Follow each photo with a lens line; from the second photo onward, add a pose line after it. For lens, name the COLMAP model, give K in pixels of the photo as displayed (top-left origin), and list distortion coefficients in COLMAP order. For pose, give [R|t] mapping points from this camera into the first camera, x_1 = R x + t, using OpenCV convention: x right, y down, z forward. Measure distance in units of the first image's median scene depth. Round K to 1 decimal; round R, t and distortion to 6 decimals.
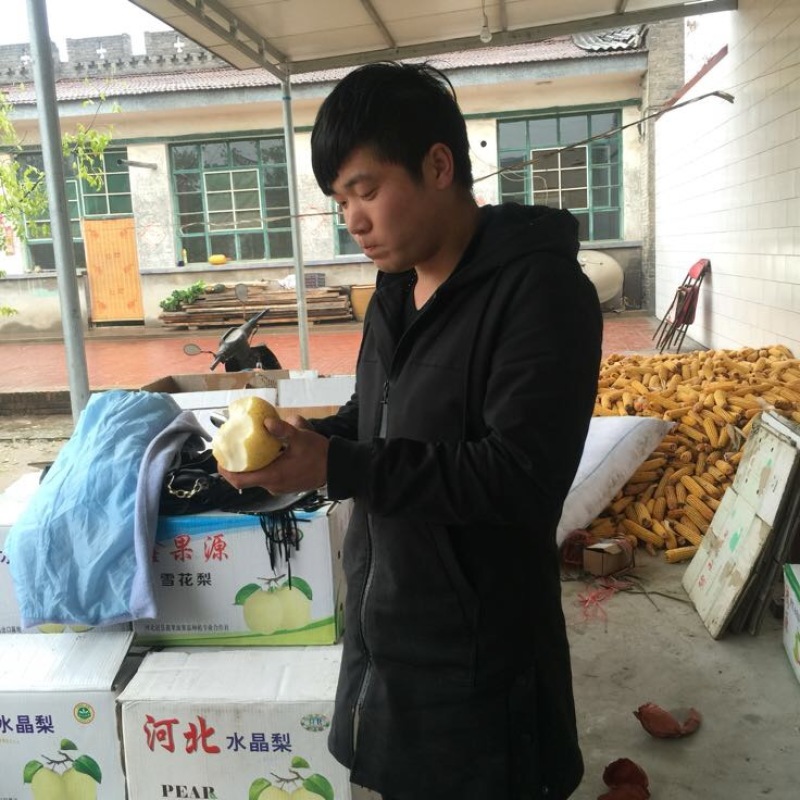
lens RADIAL K [[919.0, 0, 400.0], [0, 919.0, 400.0], [0, 0, 1]] dist [0.093789, -0.134640]
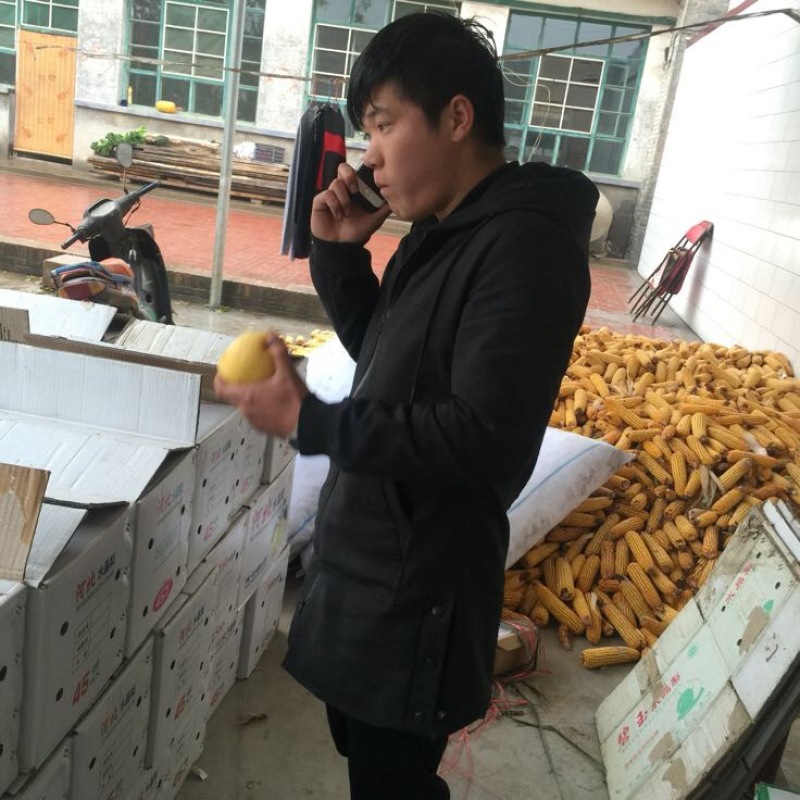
lens RADIAL K [[919.0, 0, 400.0], [0, 919.0, 400.0], [0, 0, 1]] dist [0.093789, -0.134640]
pose [[0.981226, 0.184651, 0.055673, 0.046908], [-0.189819, 0.975705, 0.109403, -0.044882], [-0.034119, -0.117917, 0.992437, 0.202875]]
